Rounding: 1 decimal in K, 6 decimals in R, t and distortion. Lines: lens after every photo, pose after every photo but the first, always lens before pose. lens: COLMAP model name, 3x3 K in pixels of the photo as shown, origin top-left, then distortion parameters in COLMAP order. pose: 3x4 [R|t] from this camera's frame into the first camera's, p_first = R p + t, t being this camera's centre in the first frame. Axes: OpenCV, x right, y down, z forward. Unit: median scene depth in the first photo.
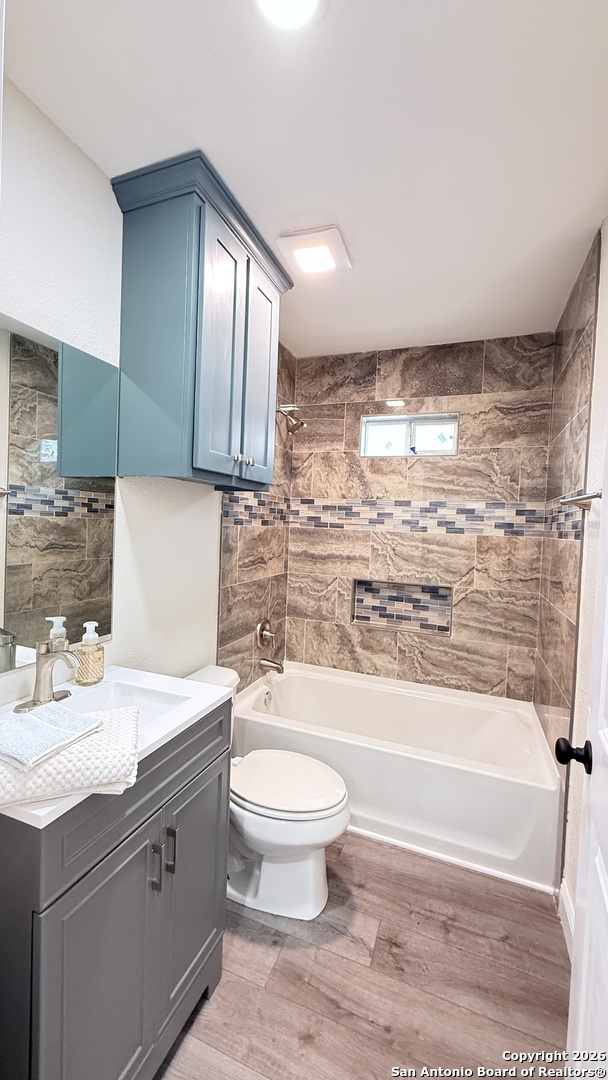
lens RADIAL K [[428.9, 0, 303.2], [0, 428.9, 536.3], [0, 0, 1]] dist [0.000146, -0.000389]
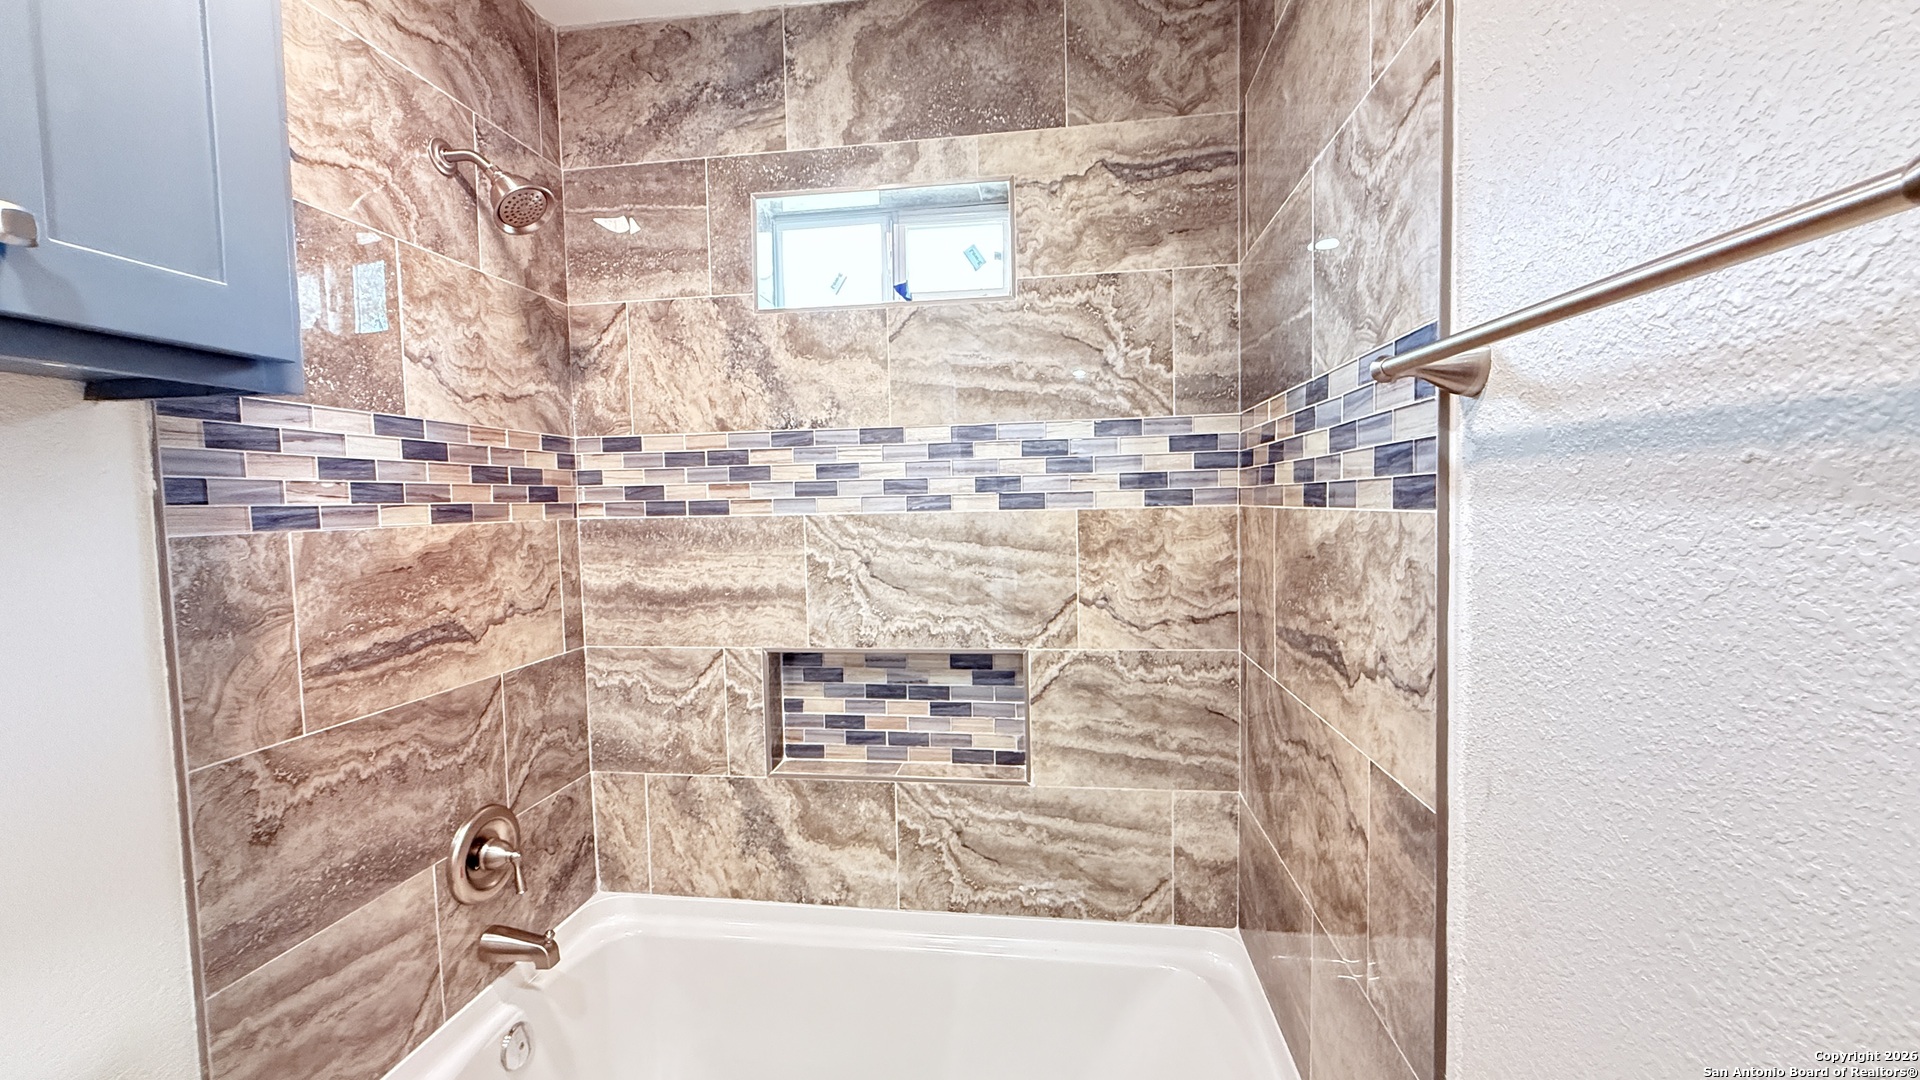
lens RADIAL K [[762.5, 0, 962.0], [0, 762.5, 539.9], [0, 0, 1]] dist [0.000146, -0.000389]
pose [[0.969093, -0.073980, 0.235341, 0.143721], [0.068240, 0.997141, 0.032454, -0.004569], [-0.237069, -0.015391, 0.971371, 0.365019]]
